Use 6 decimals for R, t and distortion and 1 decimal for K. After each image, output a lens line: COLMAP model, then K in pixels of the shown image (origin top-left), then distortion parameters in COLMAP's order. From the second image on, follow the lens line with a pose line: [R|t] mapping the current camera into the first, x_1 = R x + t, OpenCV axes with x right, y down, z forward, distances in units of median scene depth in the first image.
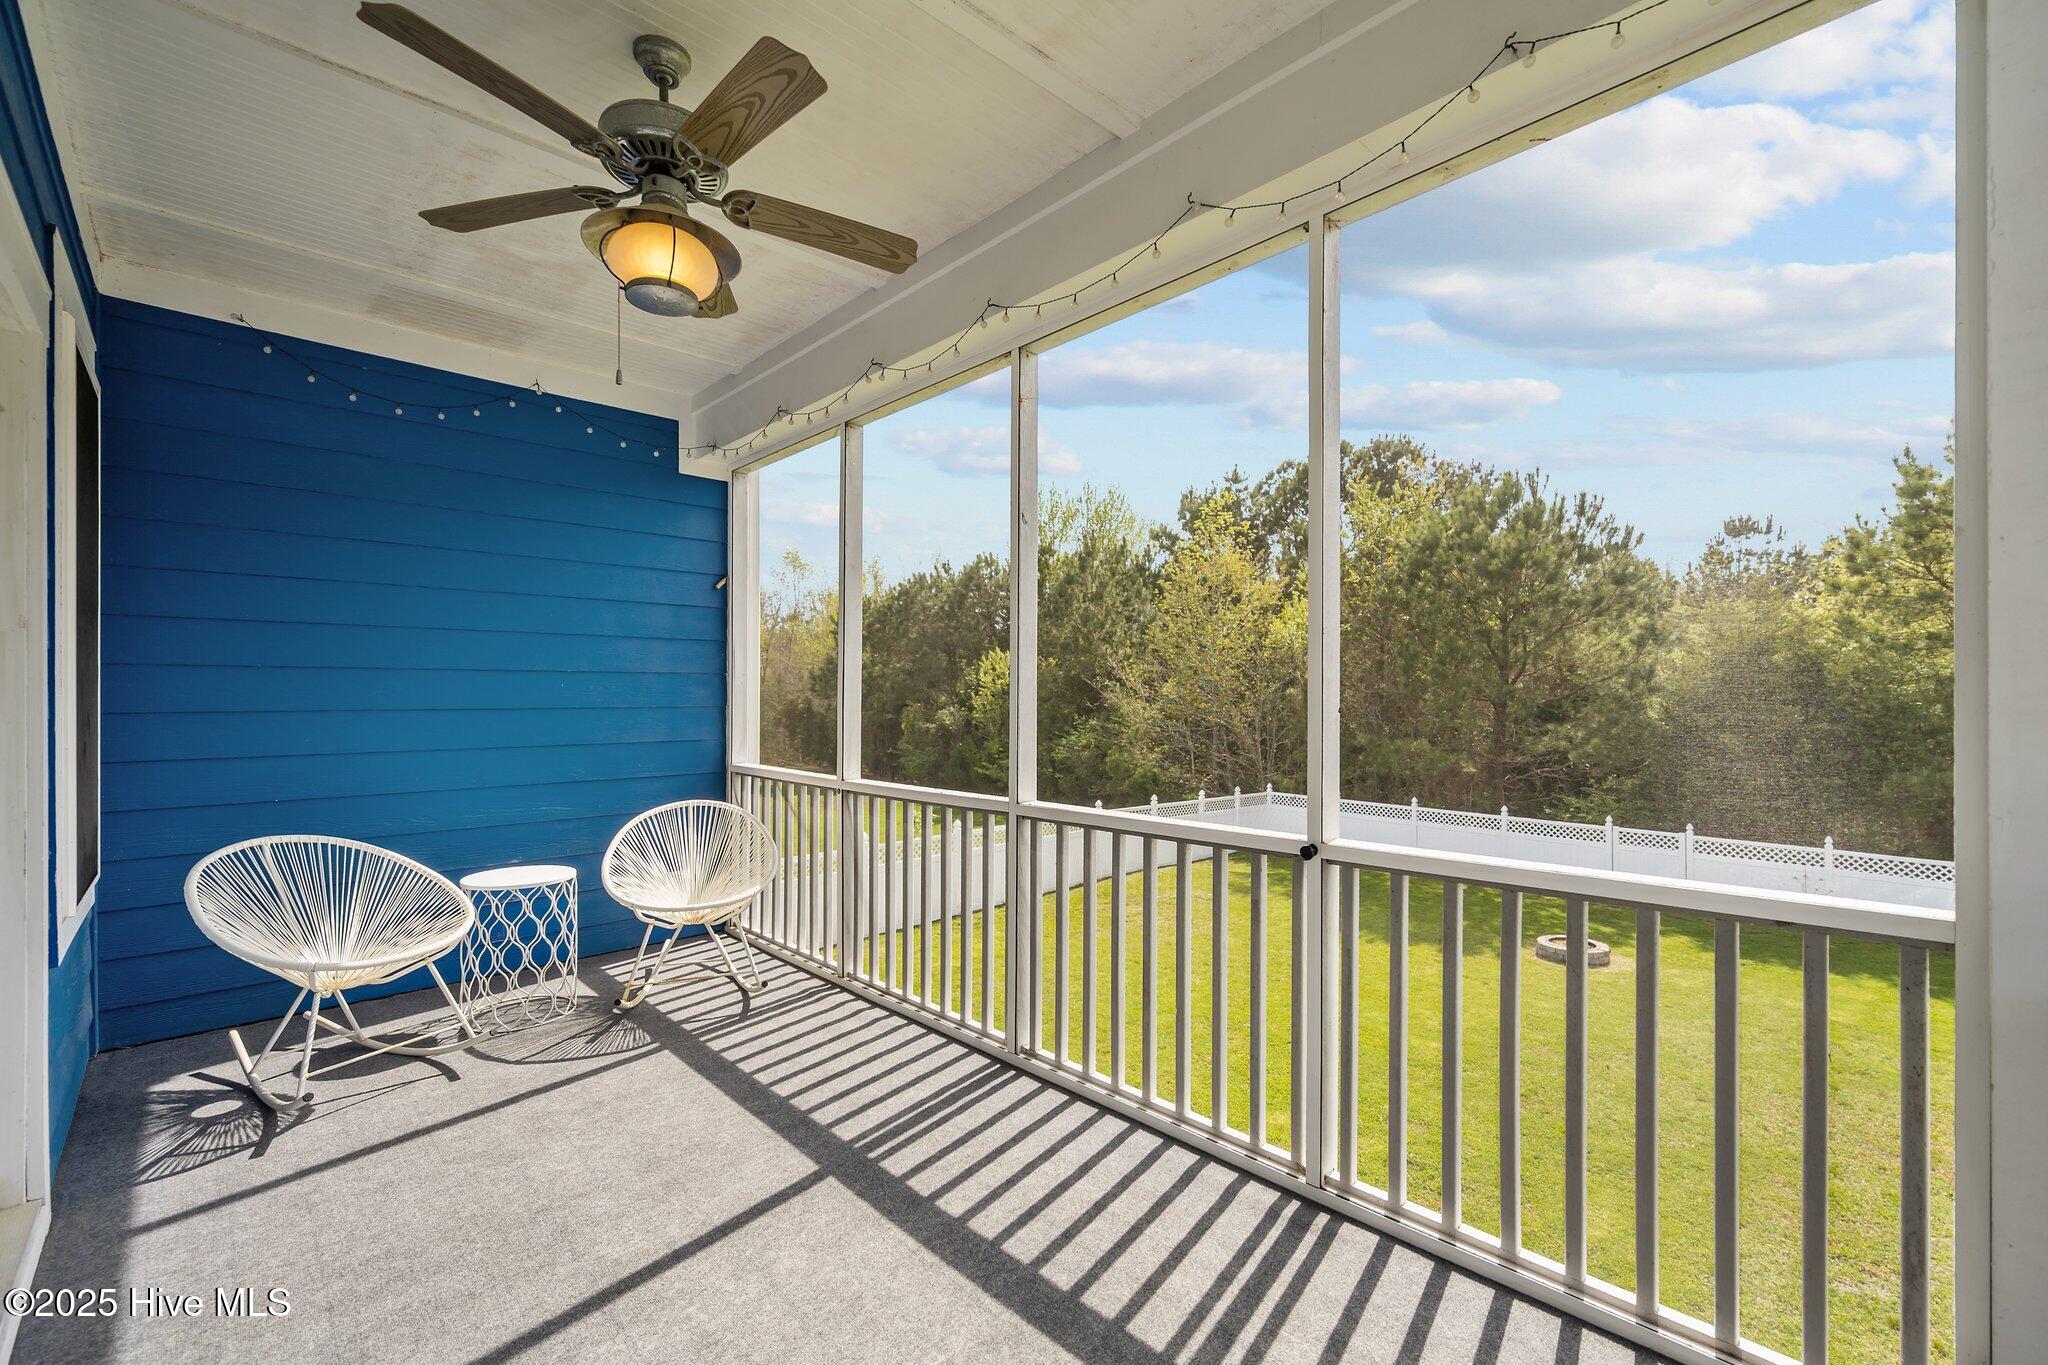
lens RADIAL K [[875.5, 0, 1030.2], [0, 875.5, 691.9], [0, 0, 1]] dist [-0.000755, -0.000145]
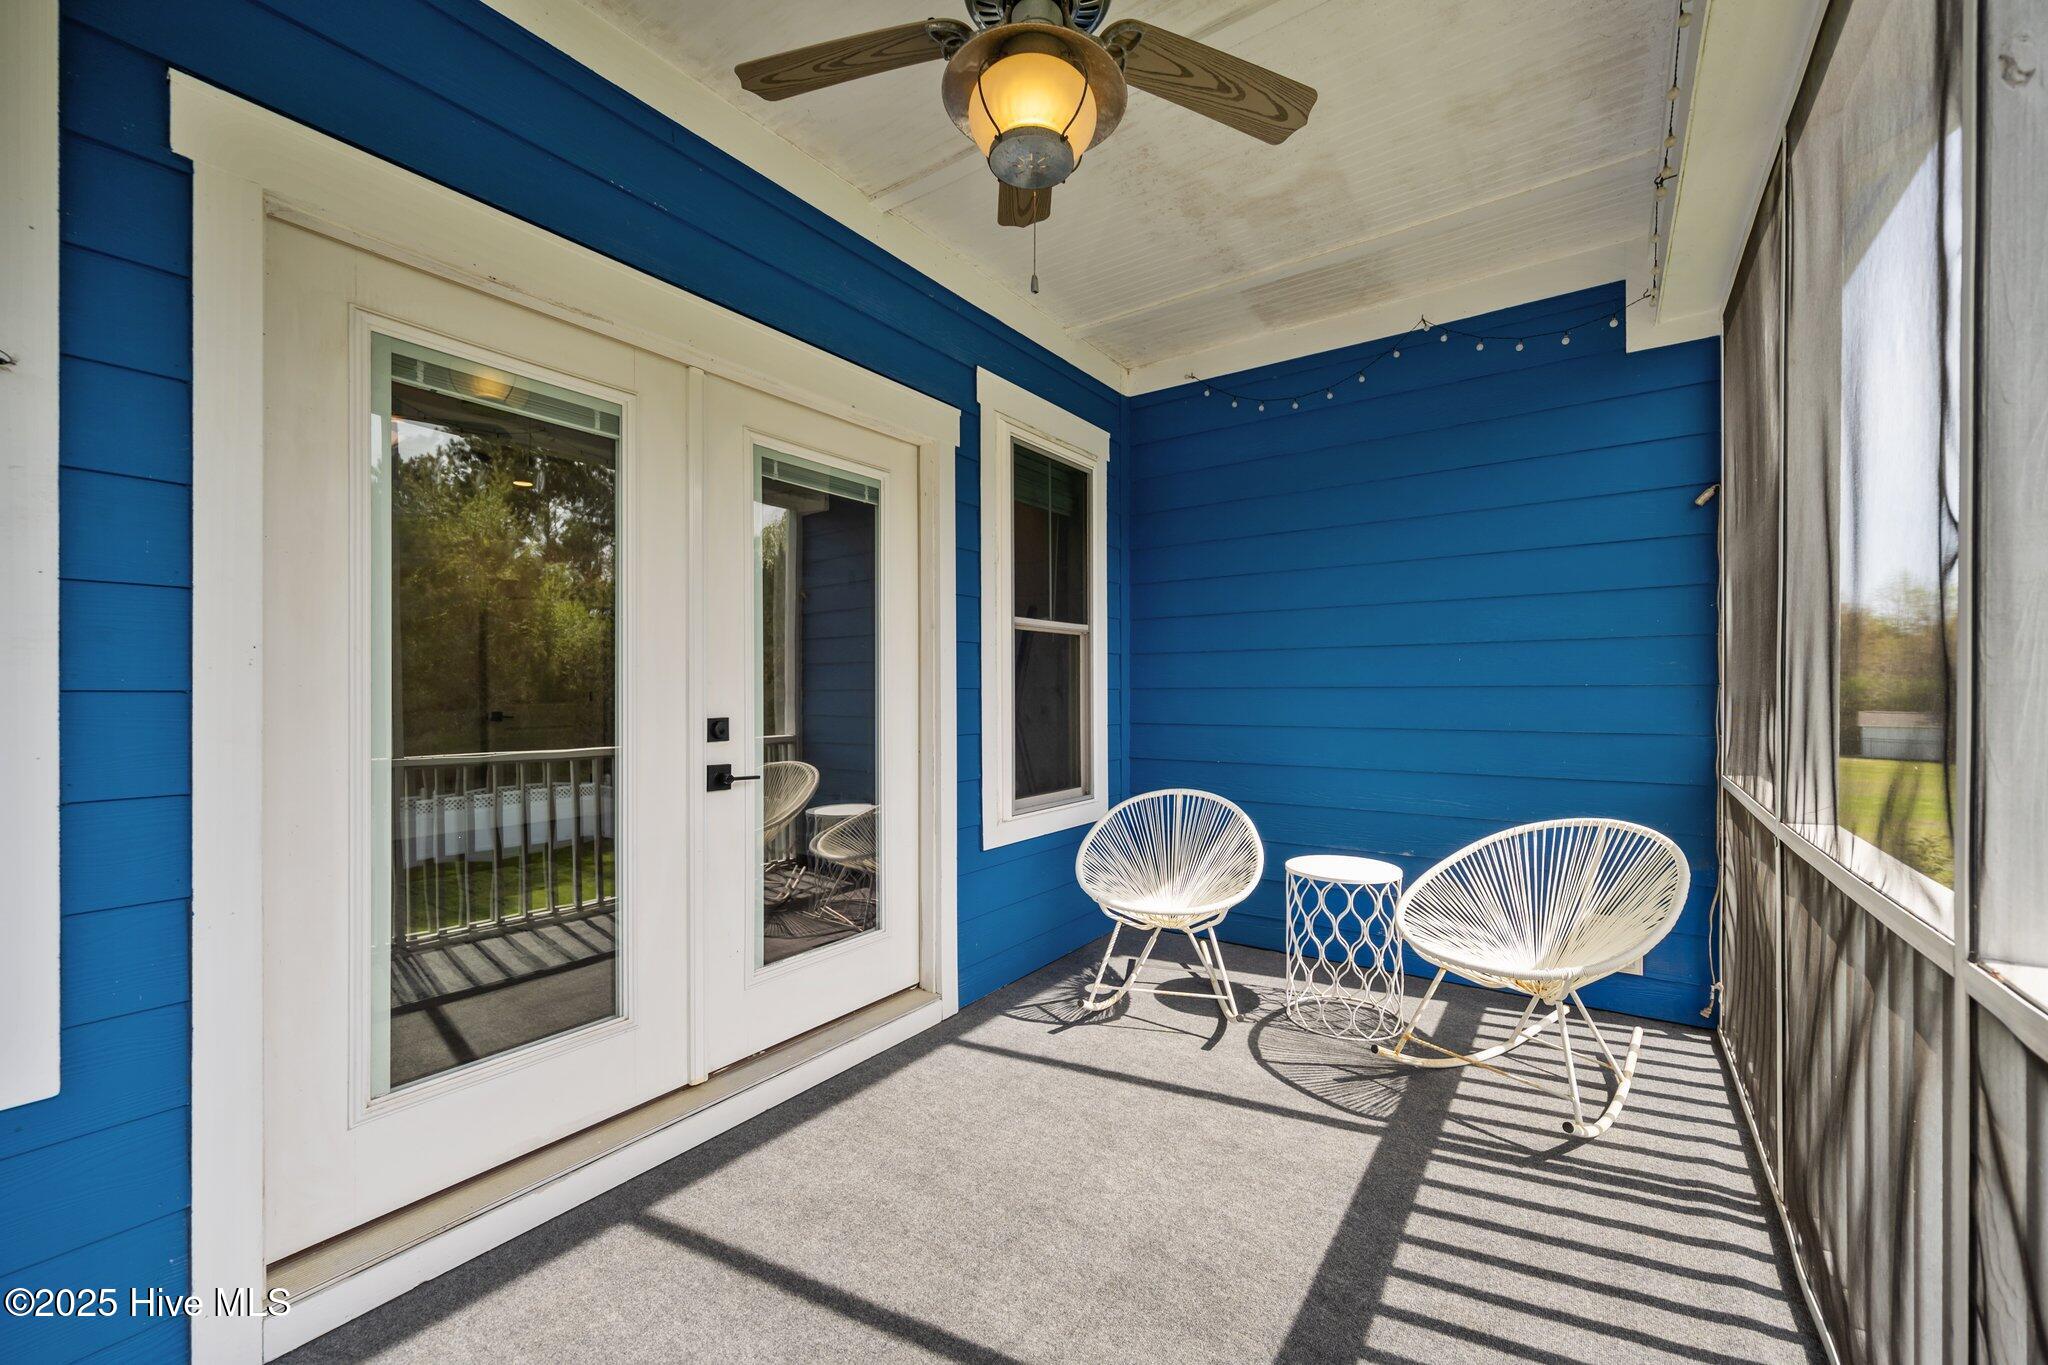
lens RADIAL K [[812.0, 0, 1024.0], [0, 812.0, 682.5], [0, 0, 1]] dist [0.007181, 0.000001]
pose [[0.198848, -0.007560, -0.980001, 0.195495], [0.007125, 0.999955, -0.006268, 0.021298], [0.980005, -0.005736, 0.198892, 0.527986]]
